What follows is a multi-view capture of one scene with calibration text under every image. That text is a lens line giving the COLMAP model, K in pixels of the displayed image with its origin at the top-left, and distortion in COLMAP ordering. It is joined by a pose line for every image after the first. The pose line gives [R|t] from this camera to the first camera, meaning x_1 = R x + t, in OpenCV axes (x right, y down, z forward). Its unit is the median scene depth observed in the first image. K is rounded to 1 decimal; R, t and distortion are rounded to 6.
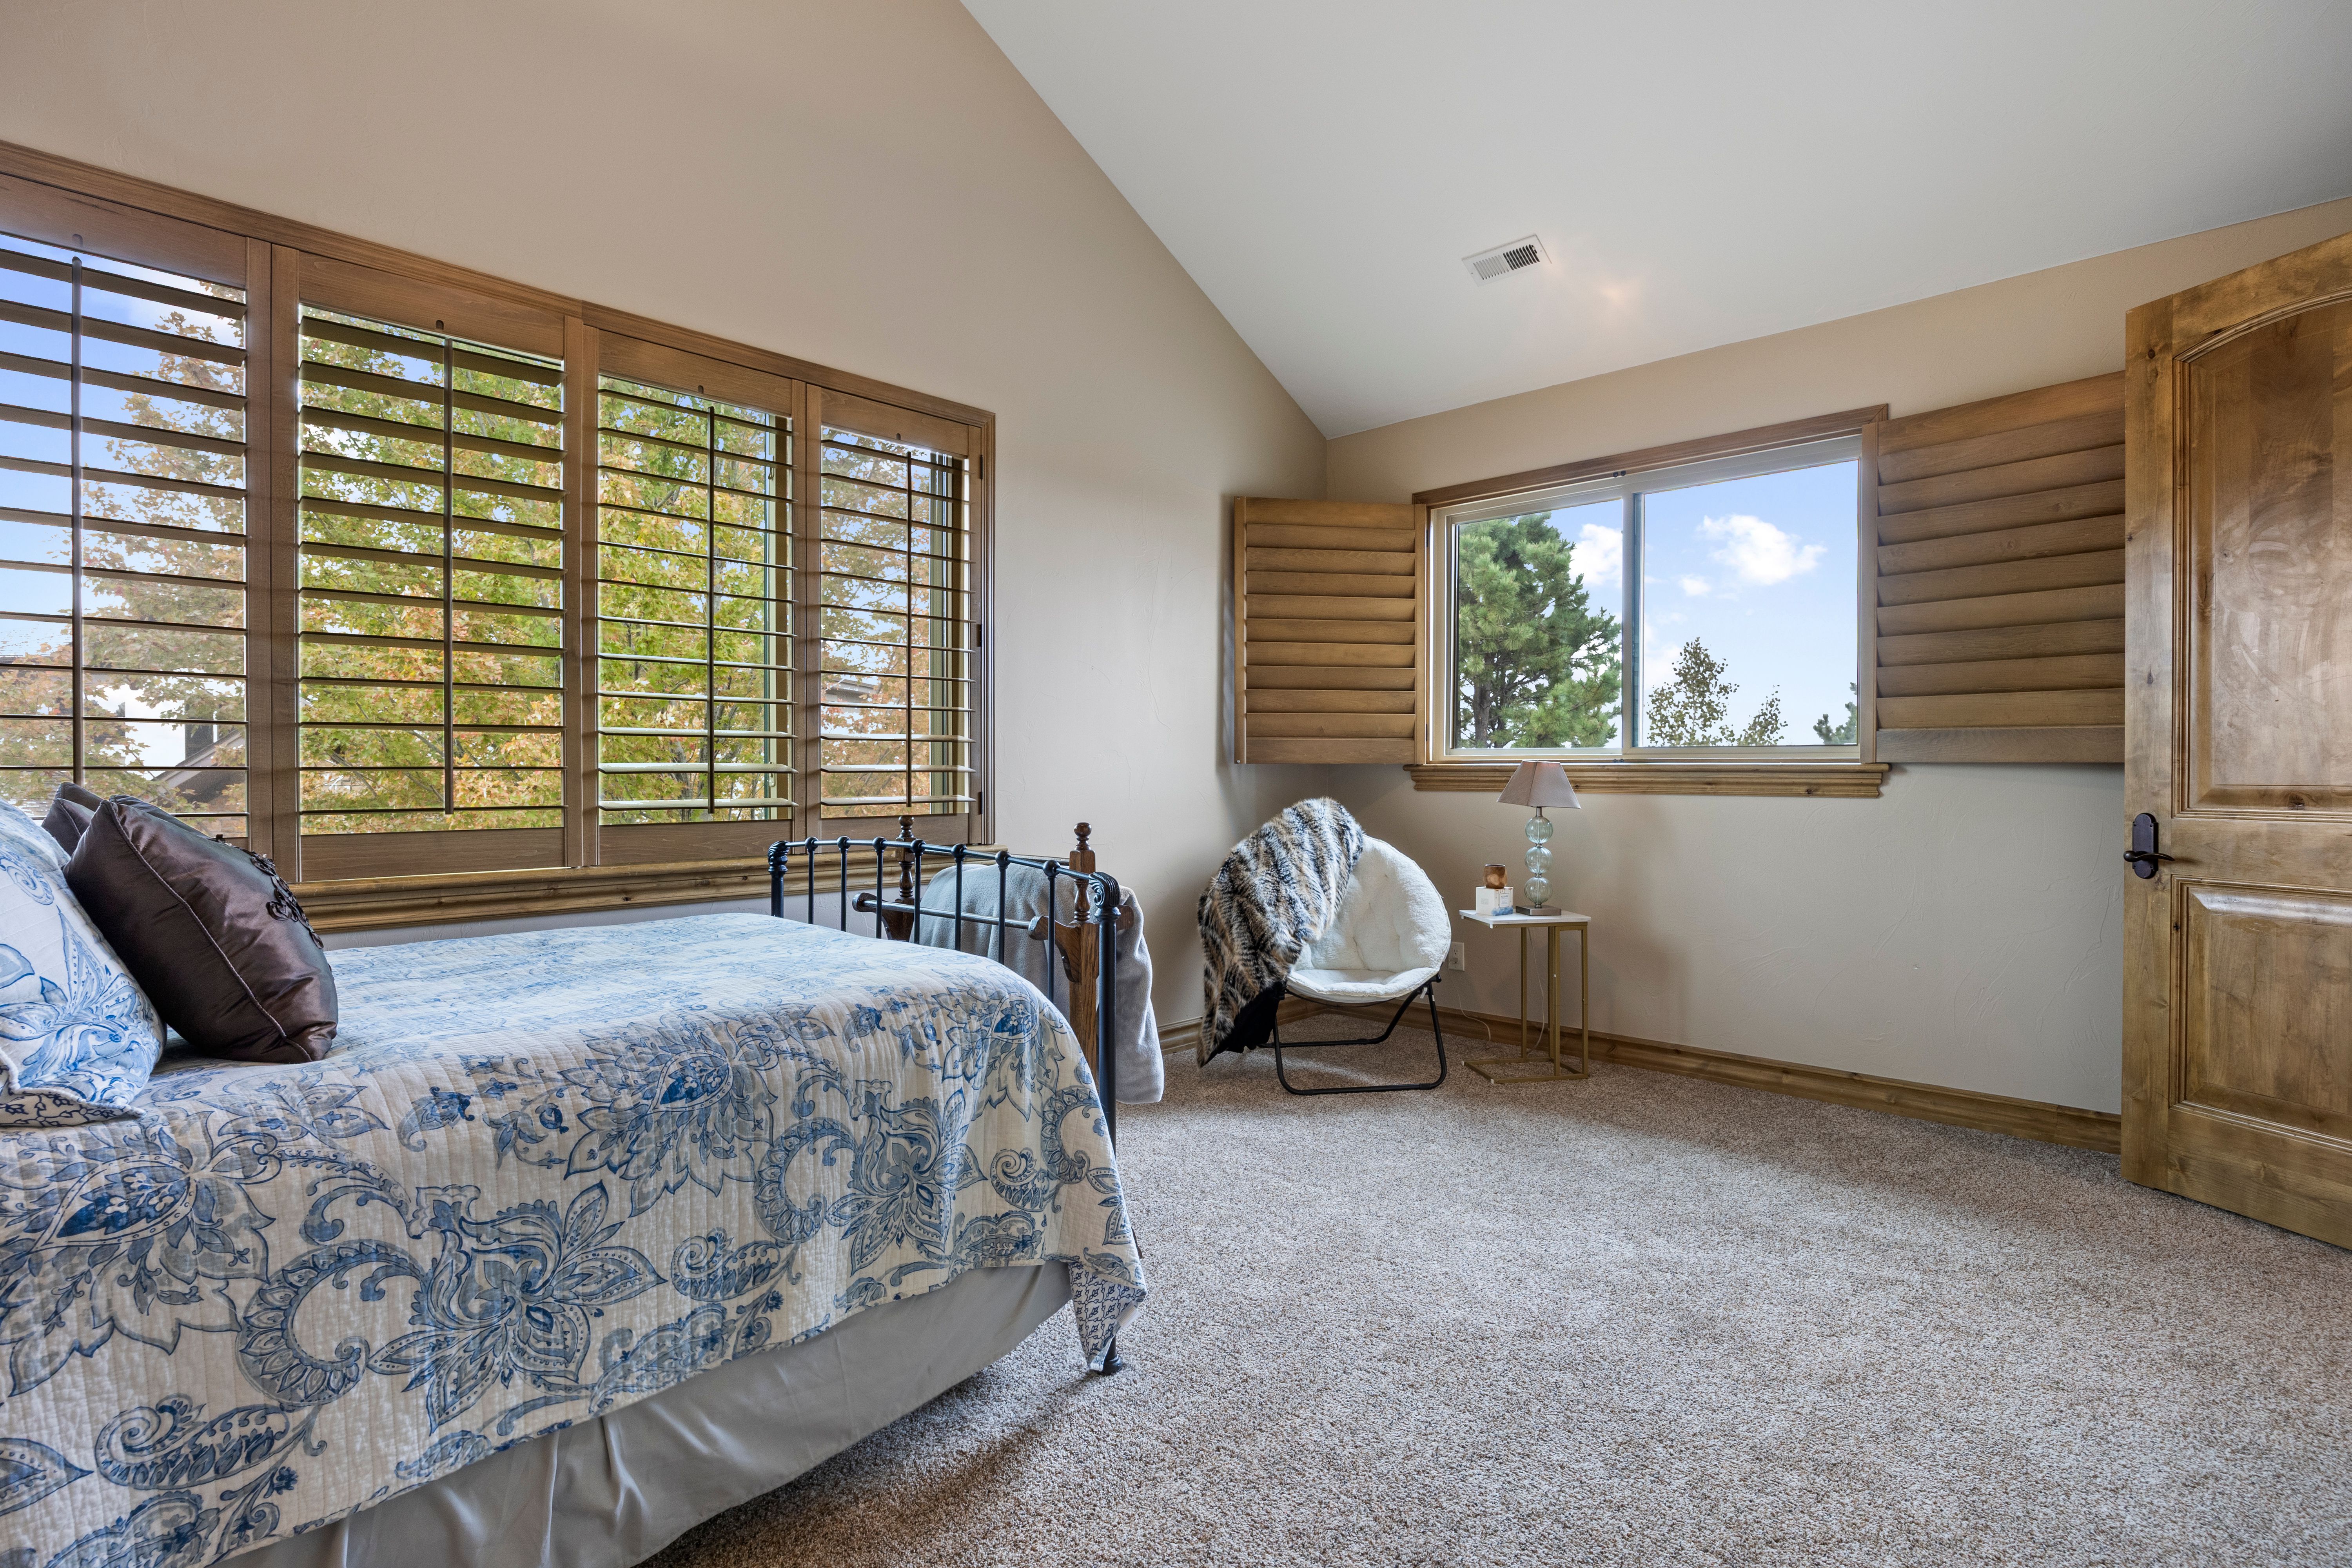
lens RADIAL K [[1145.0, 0, 1170.4], [0, 1145.0, 769.5], [0, 0, 1]] dist [-0.001667, -0.000726]
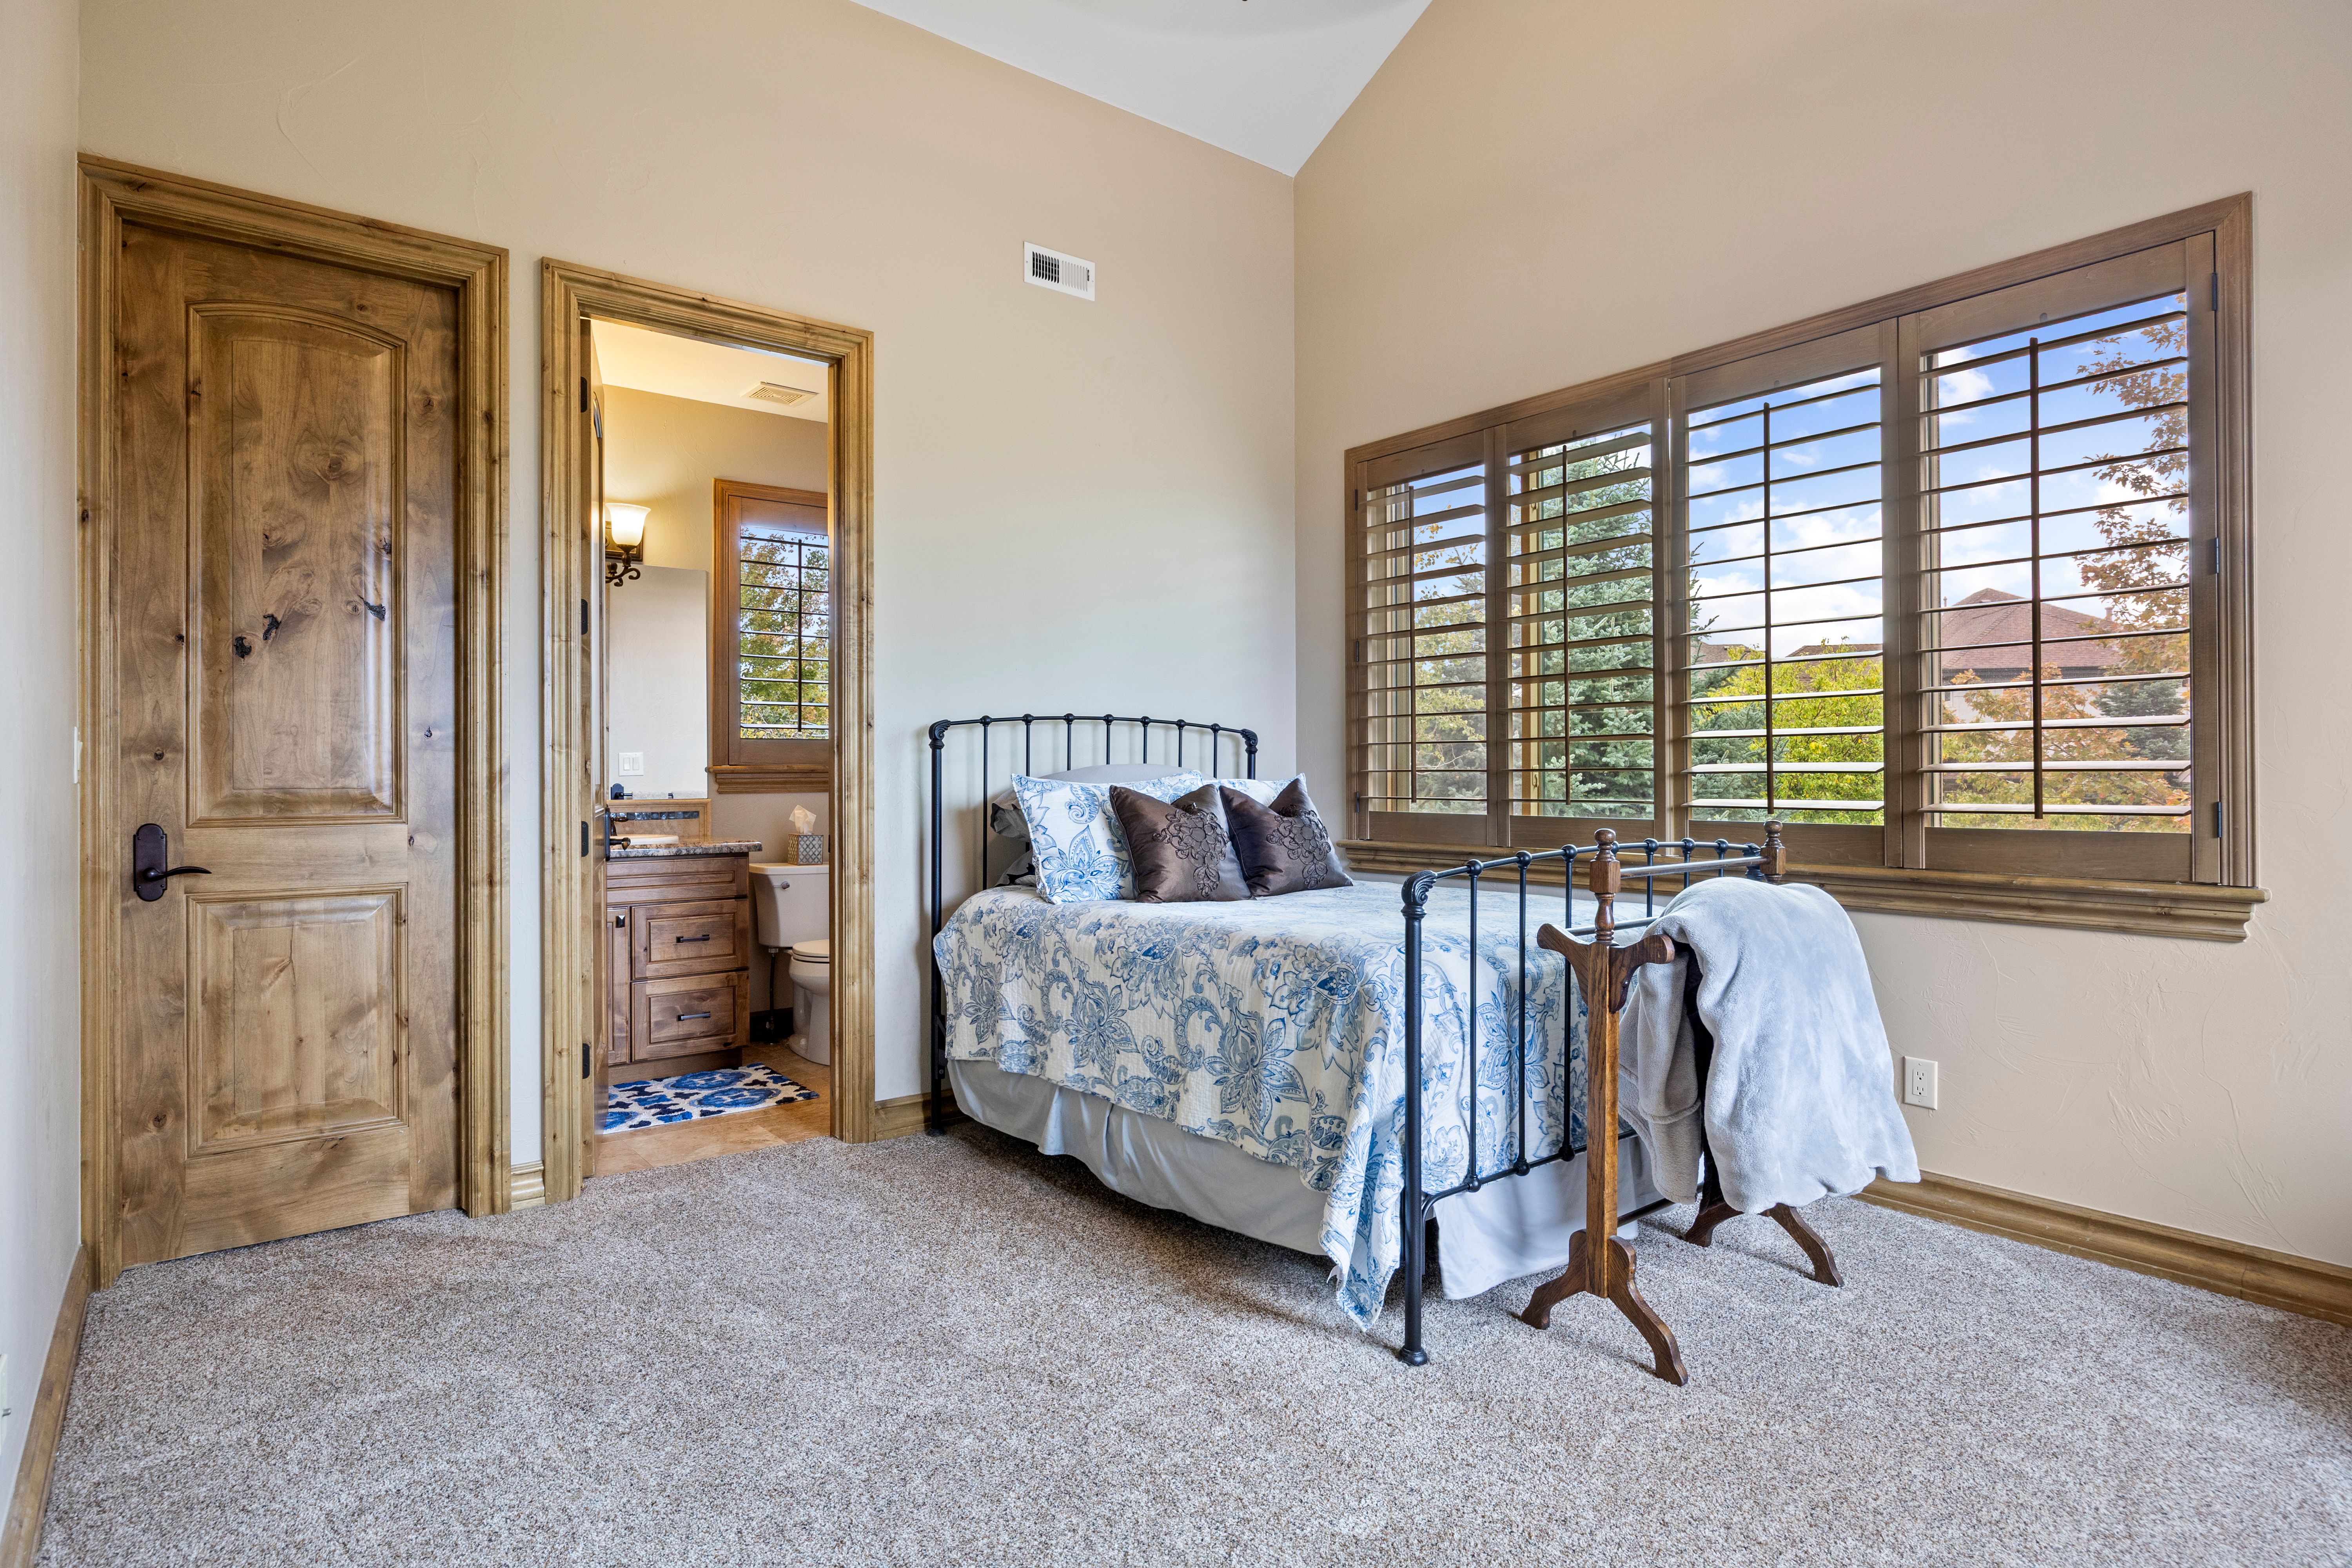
lens RADIAL K [[1253.8, 0, 1176.5], [0, 1253.8, 756.8], [0, 0, 1]] dist [-0.004872, -0.001082]
pose [[-0.141311, -0.014389, -0.989861, 1.300720], [0.003753, 0.999879, -0.015071, 0.005141], [0.989958, -0.005845, -0.141240, 1.138396]]
